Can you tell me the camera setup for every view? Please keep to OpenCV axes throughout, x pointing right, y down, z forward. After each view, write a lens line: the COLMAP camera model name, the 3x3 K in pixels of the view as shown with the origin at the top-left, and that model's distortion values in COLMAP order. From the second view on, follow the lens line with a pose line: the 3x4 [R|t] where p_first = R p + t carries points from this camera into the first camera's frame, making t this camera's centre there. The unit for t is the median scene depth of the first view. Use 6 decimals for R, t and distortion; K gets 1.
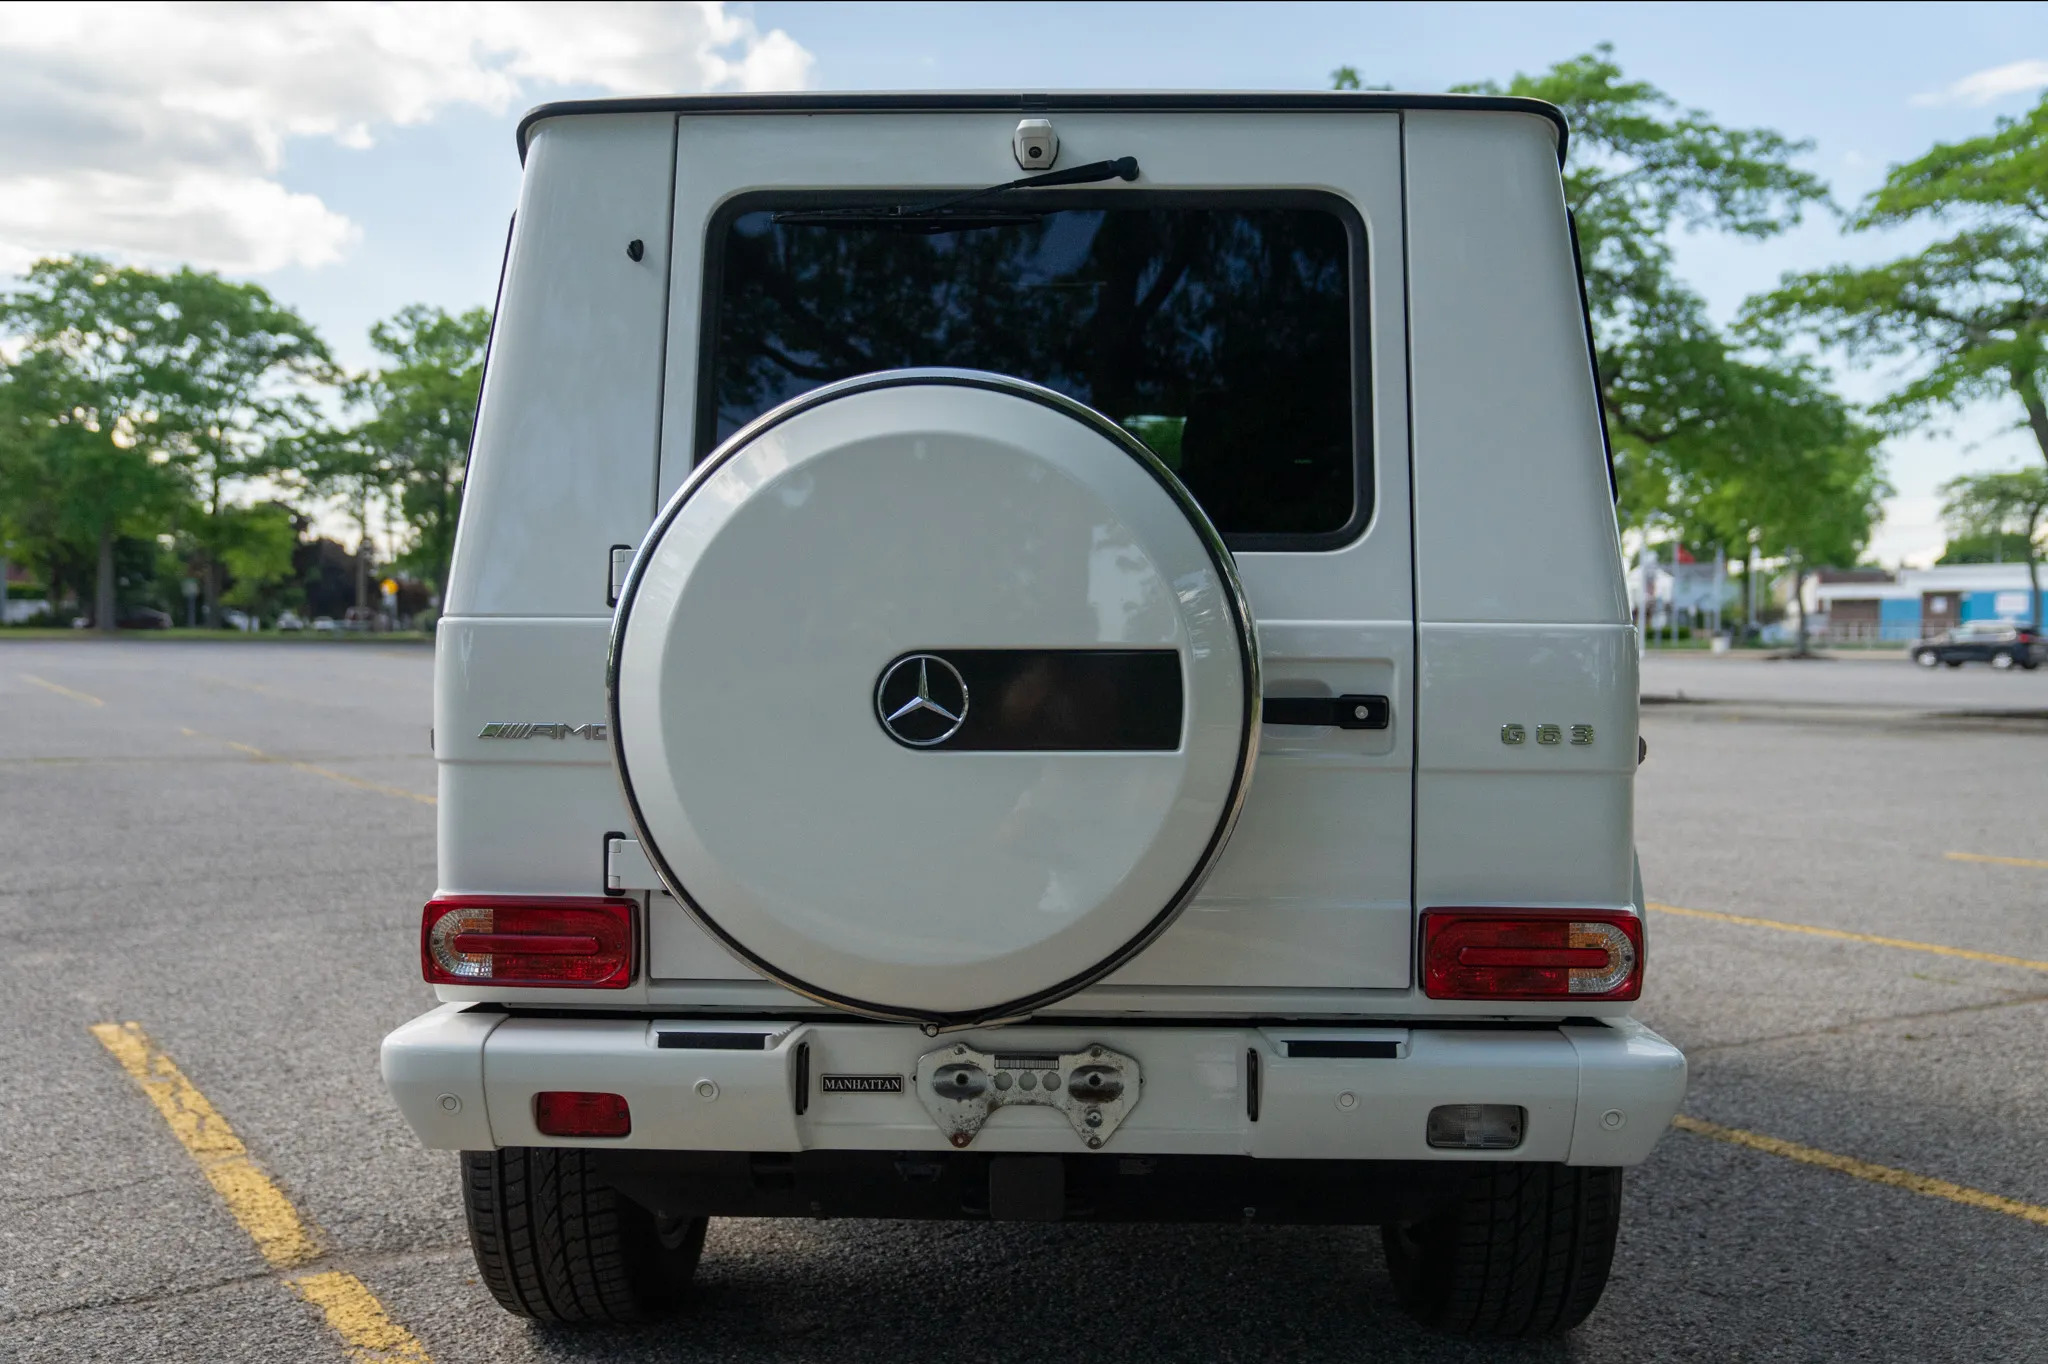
lens RADIAL K [[1994.8, 0, 1024.0], [0, 1994.8, 682.0], [0, 0, 1]] dist [-0.058197, 0.210891]
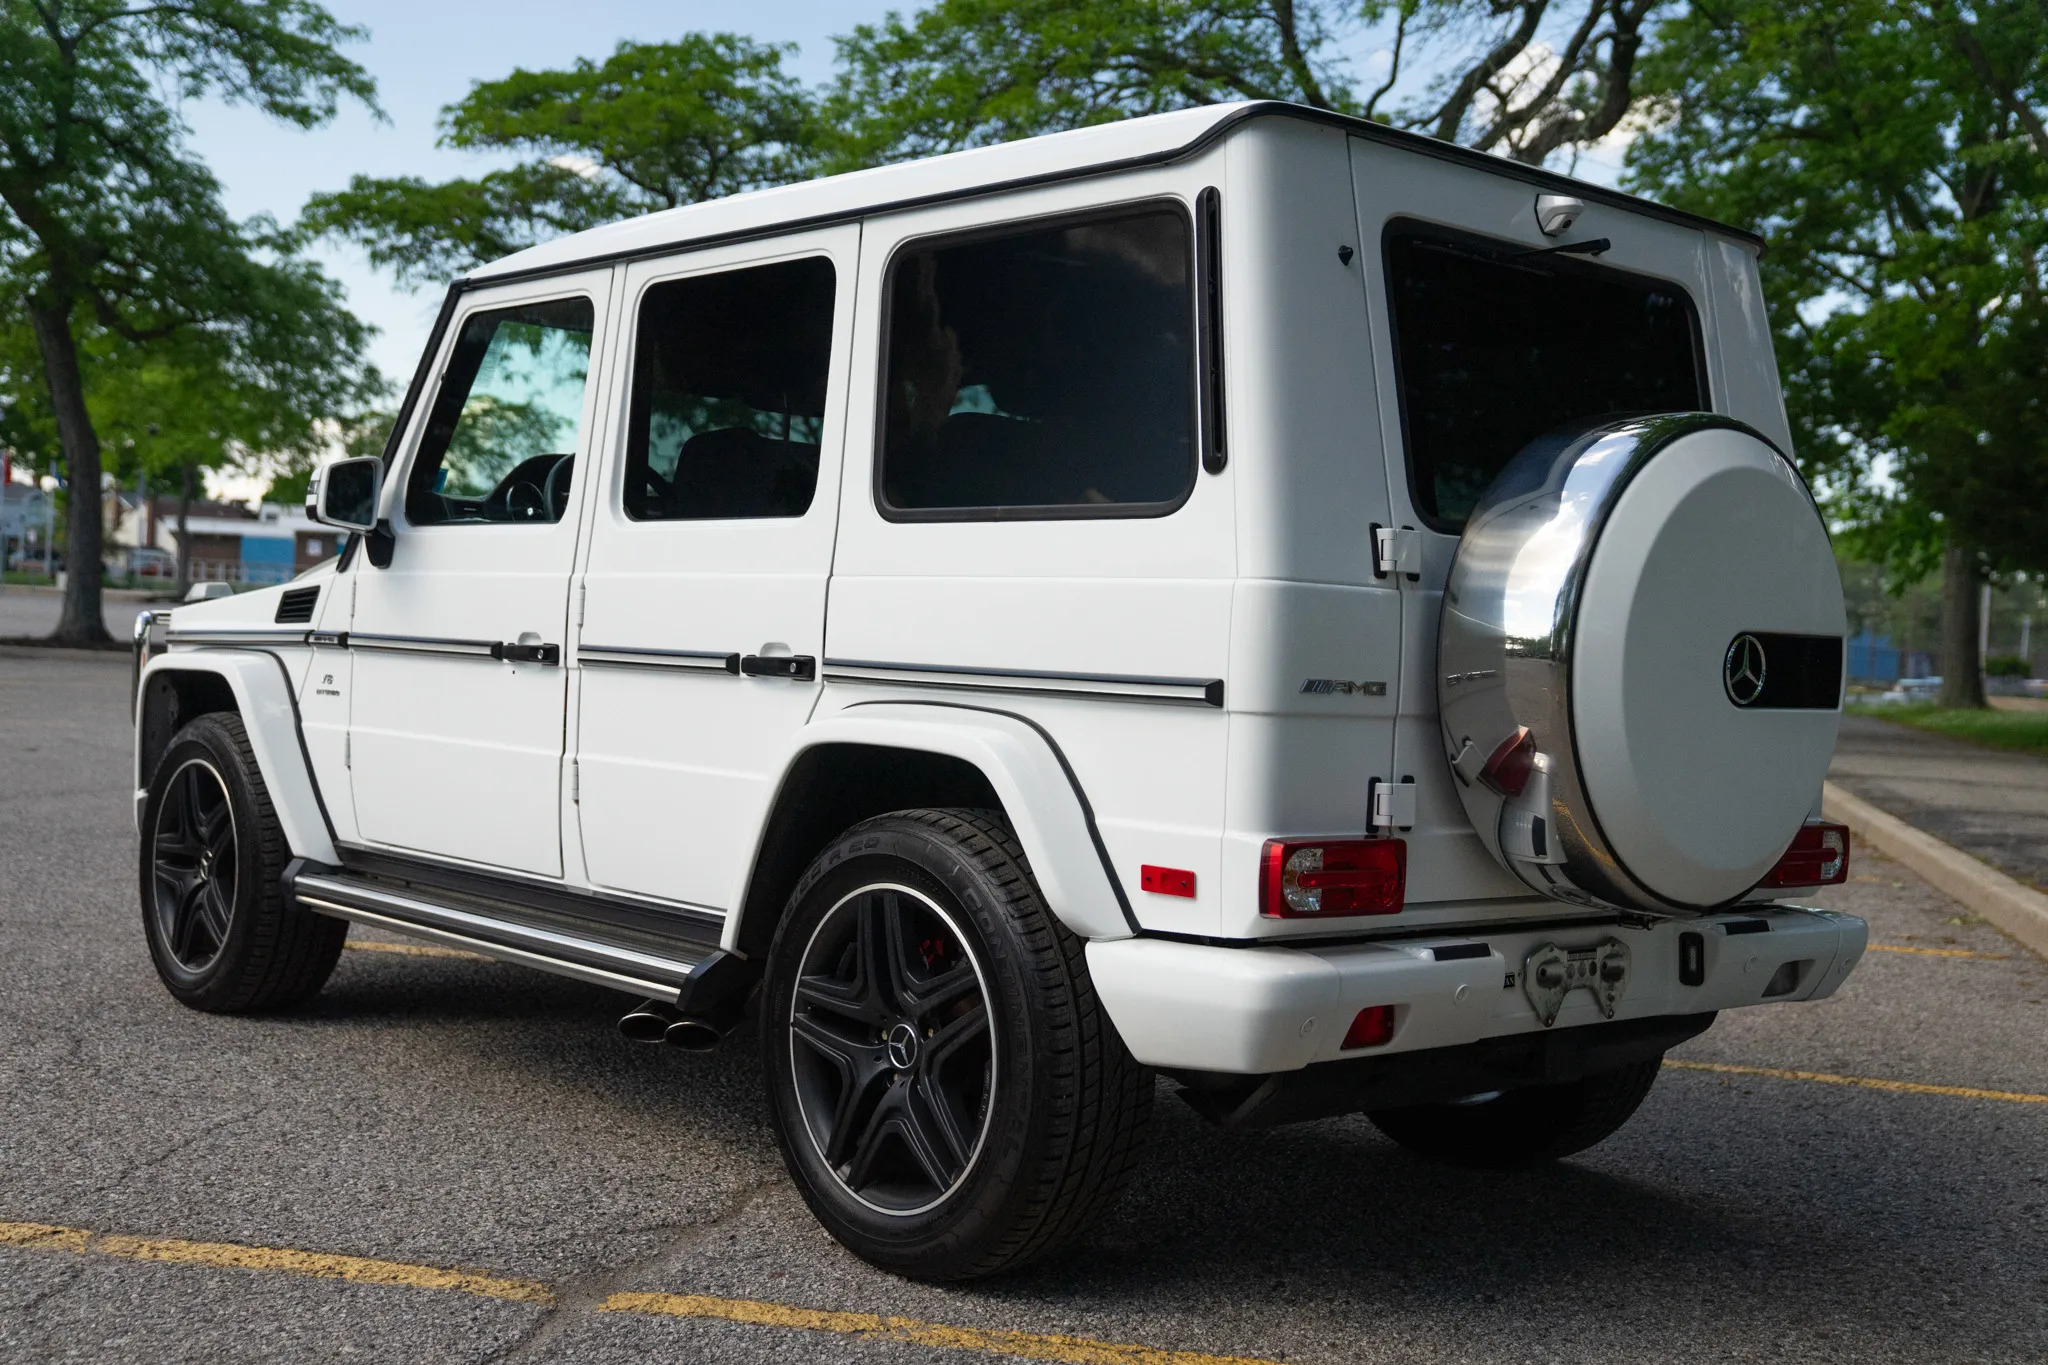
lens RADIAL K [[2287.3, 0, 1101.3], [0, 2287.3, 682.7], [0, 0, 1]] dist [0.083228, 0.063449]
pose [[0.703820, 0.014921, 0.710222, -1.250544], [-0.031716, 0.999442, 0.010433, 0.013156], [-0.709670, -0.029868, 0.703901, 0.194929]]
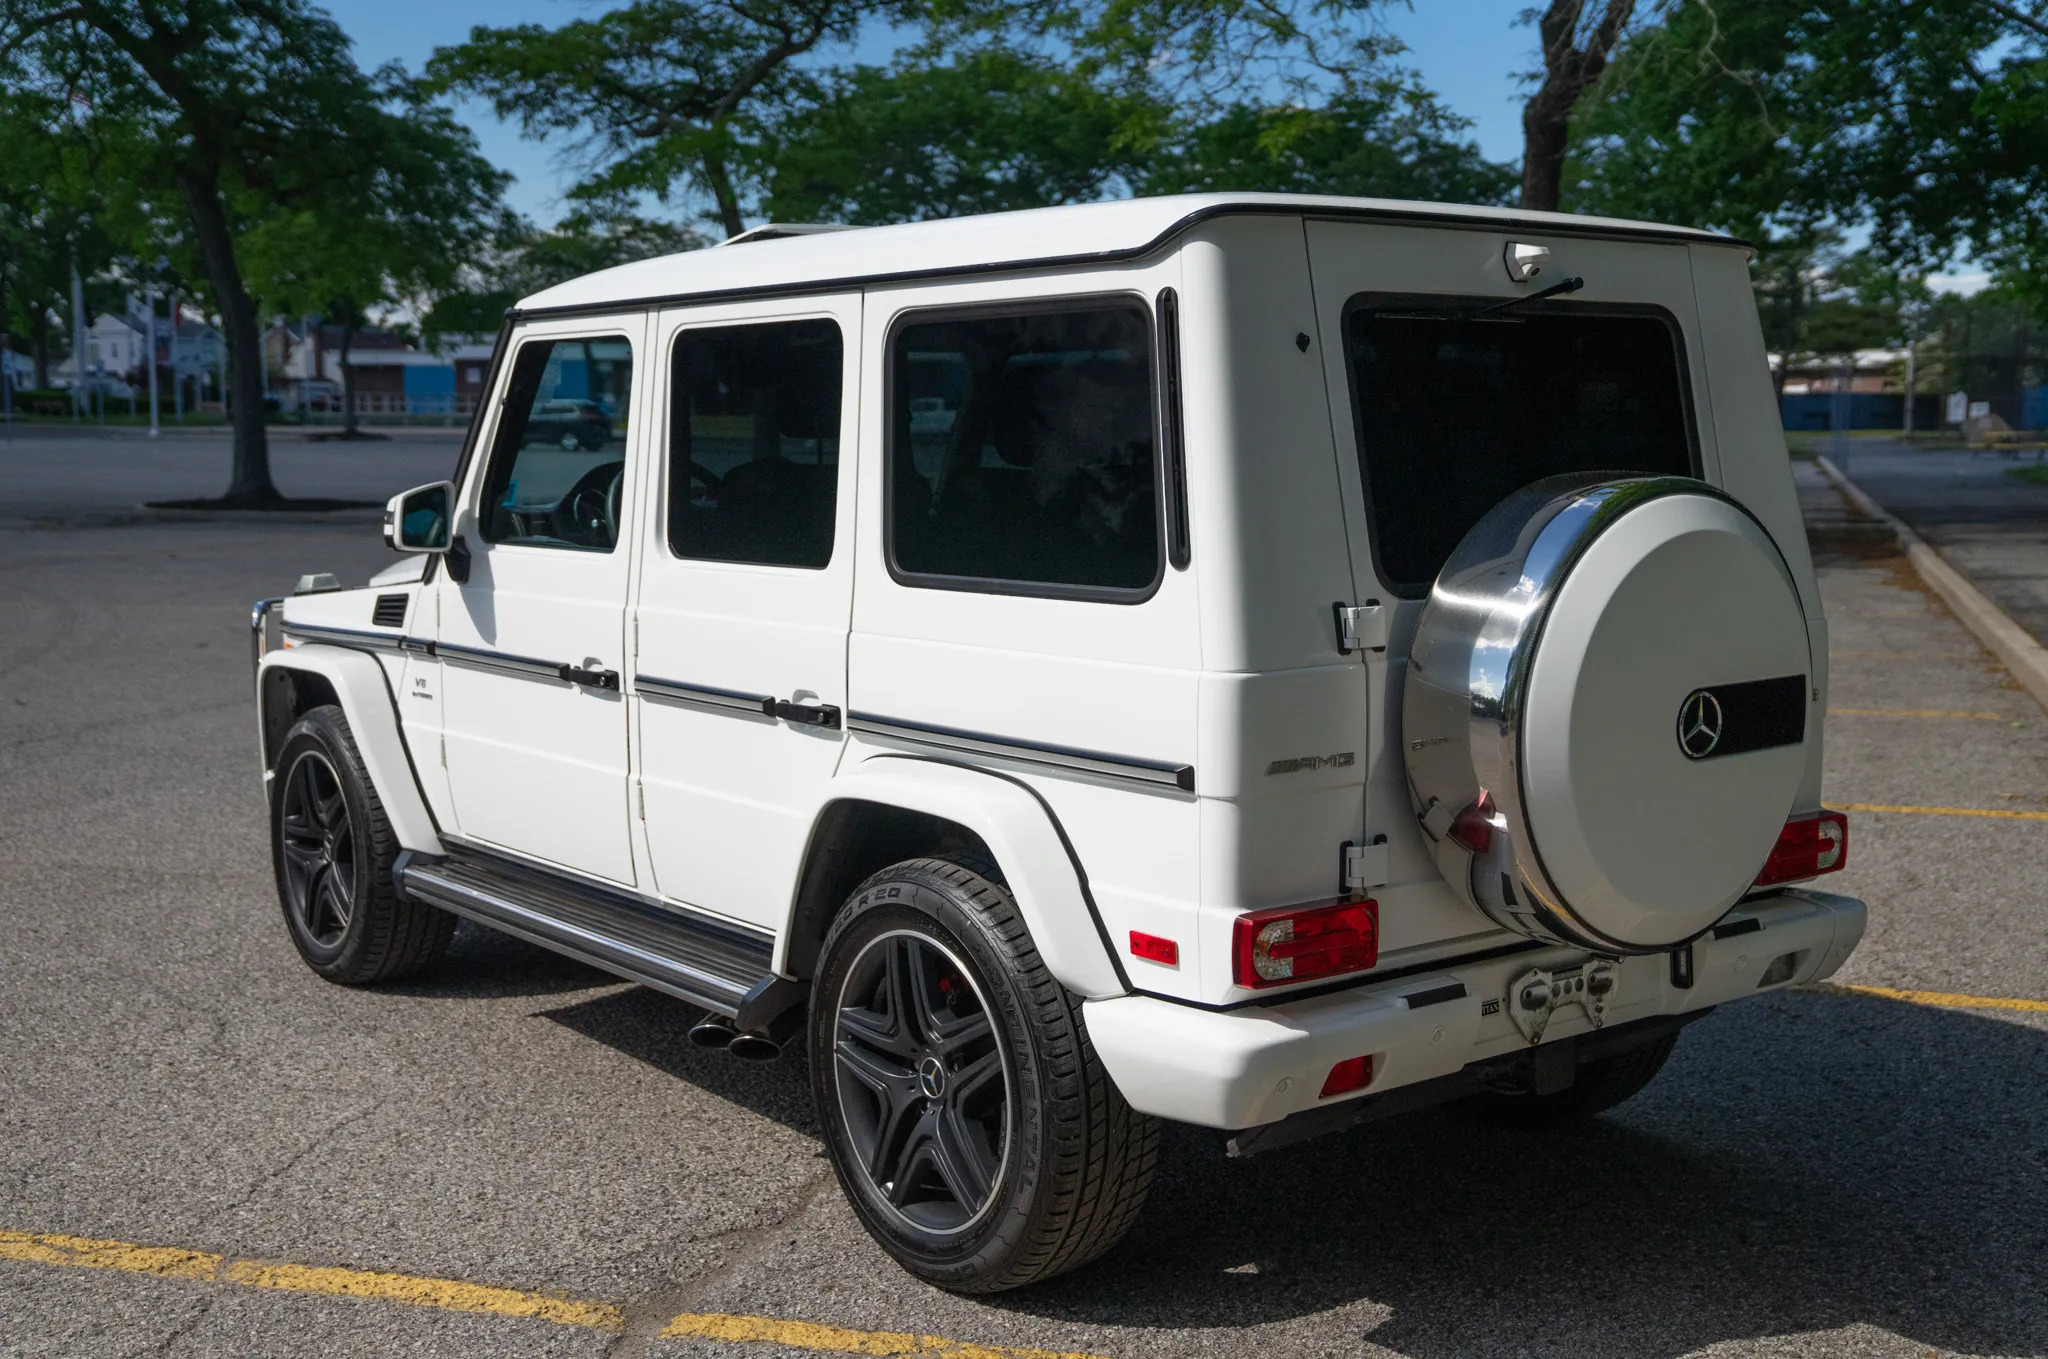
lens RADIAL K [[2290.7, 0, 1108.3], [0, 2290.7, 680.4], [0, 0, 1]] dist [0.092249, 0.013488]
pose [[0.748937, -0.077836, 0.658054, -1.226981], [0.013181, 0.994631, 0.102645, -0.166298], [-0.662510, -0.068201, 0.745941, 0.067265]]
